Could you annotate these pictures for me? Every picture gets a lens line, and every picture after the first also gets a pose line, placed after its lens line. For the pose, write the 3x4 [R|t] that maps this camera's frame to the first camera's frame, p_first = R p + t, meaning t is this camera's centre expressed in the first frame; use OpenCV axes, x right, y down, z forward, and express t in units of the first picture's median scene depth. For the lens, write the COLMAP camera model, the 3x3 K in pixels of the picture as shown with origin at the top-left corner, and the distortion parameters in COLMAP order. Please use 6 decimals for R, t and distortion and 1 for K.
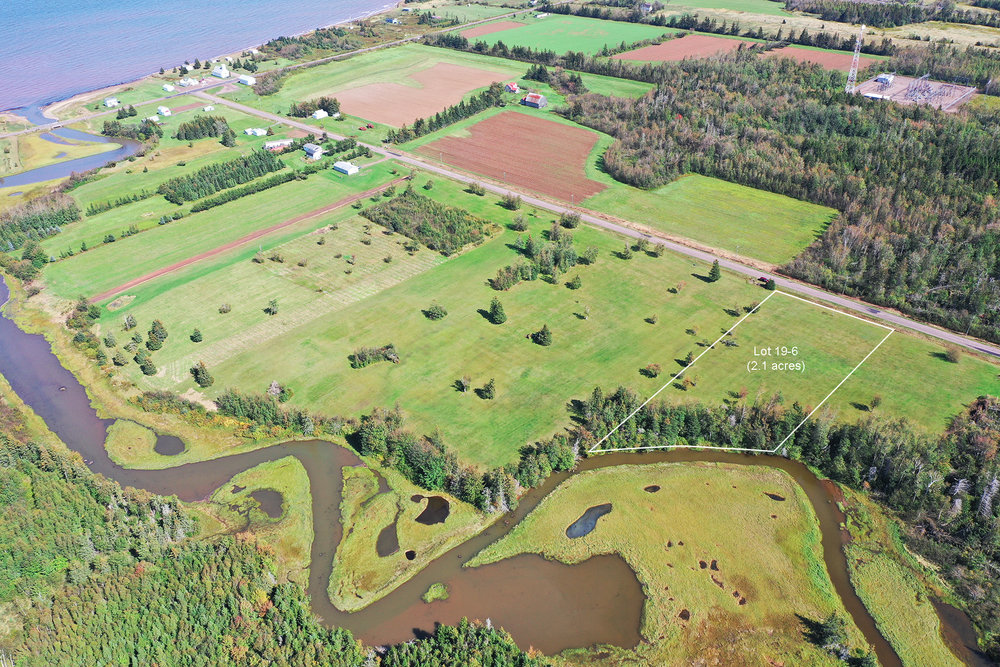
lens RADIAL K [[786.8, 0, 500.0], [0, 786.8, 333.5], [0, 0, 1]] dist [-0.014320, 0.008254]
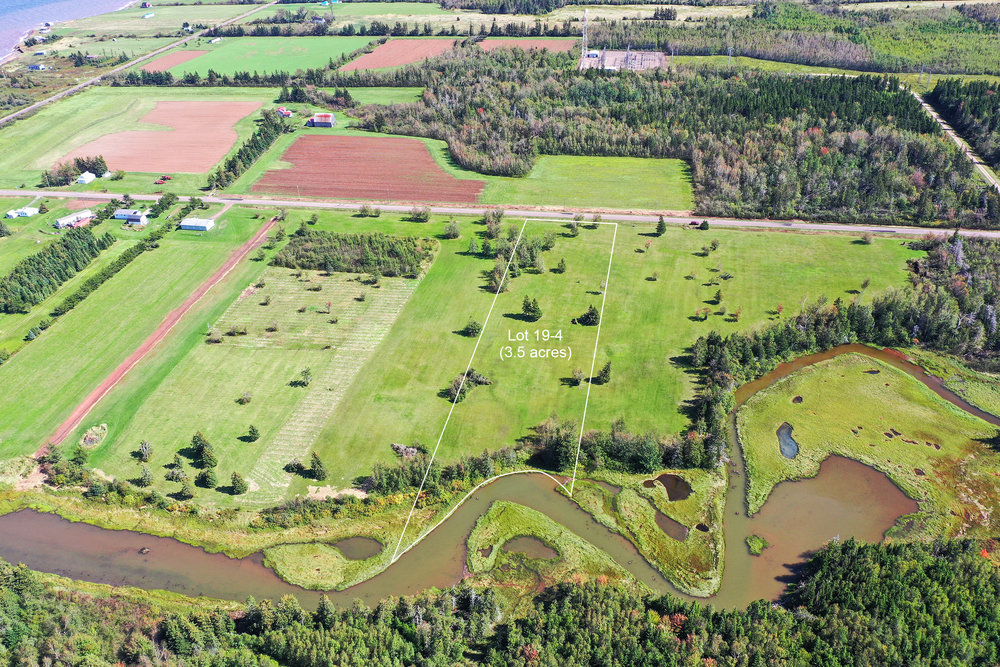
lens RADIAL K [[786.8, 0, 500.0], [0, 786.8, 333.5], [0, 0, 1]] dist [-0.014320, 0.008254]
pose [[0.836761, -0.286409, 0.466692, -0.375644], [0.294530, 0.953920, 0.057340, -0.049499], [-0.461609, 0.089475, 0.882559, 0.096707]]
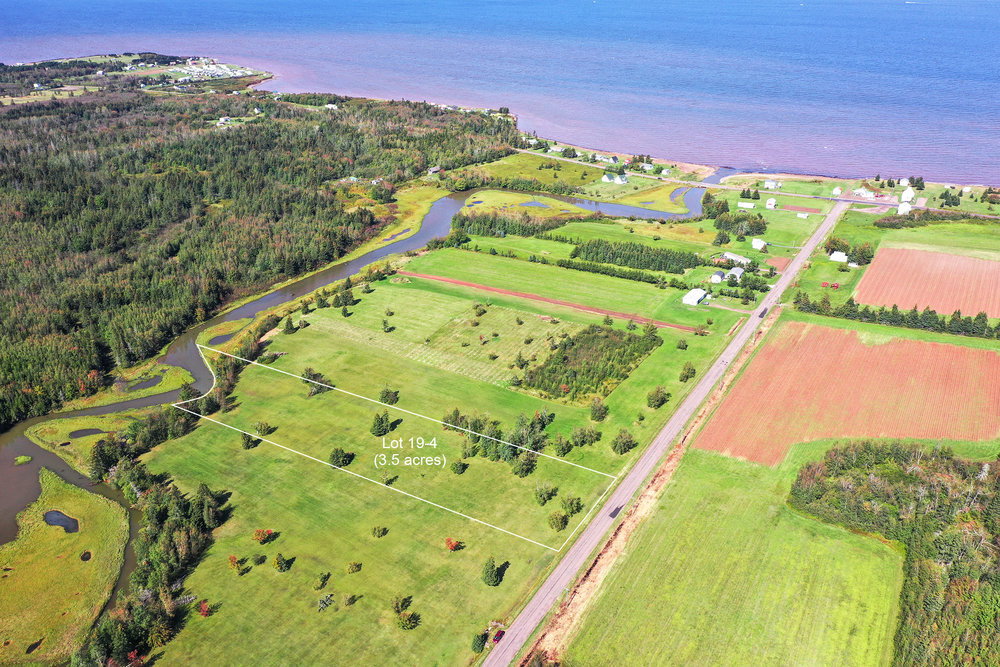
lens RADIAL K [[786.8, 0, 500.0], [0, 786.8, 333.5], [0, 0, 1]] dist [-0.014320, 0.008254]
pose [[0.207851, 0.429842, -0.878654, 0.593373], [-0.513167, 0.812648, 0.276158, -0.329197], [0.832741, 0.393497, 0.389491, 0.514247]]
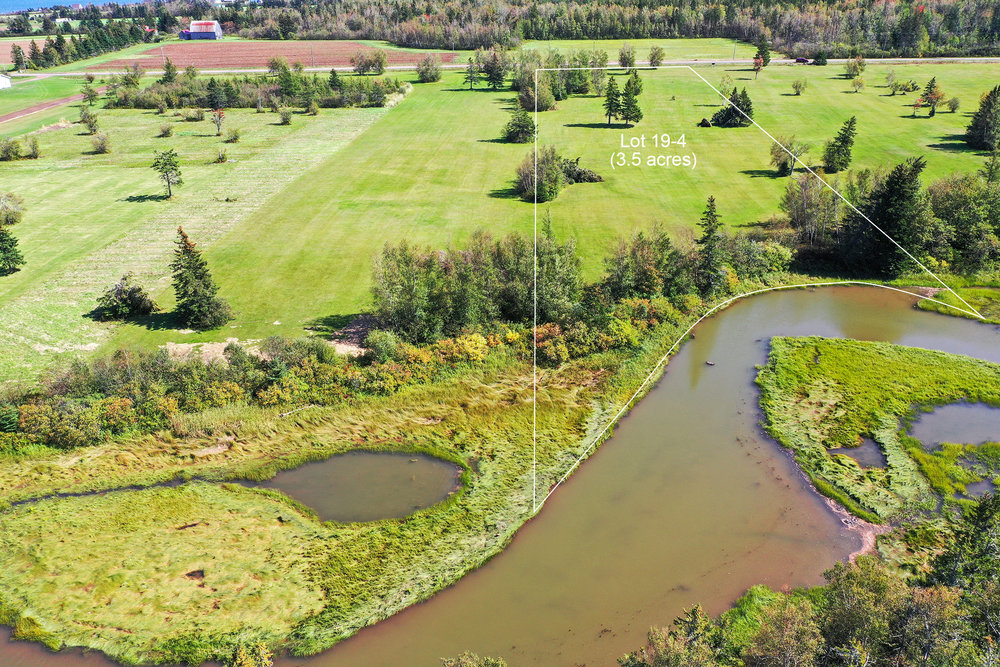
lens RADIAL K [[786.8, 0, 500.0], [0, 786.8, 333.5], [0, 0, 1]] dist [-0.014320, 0.008254]
pose [[0.748660, -0.261188, 0.609336, -0.309098], [0.351852, 0.935533, -0.031293, 0.074270], [-0.561880, 0.237824, 0.792295, 0.483653]]
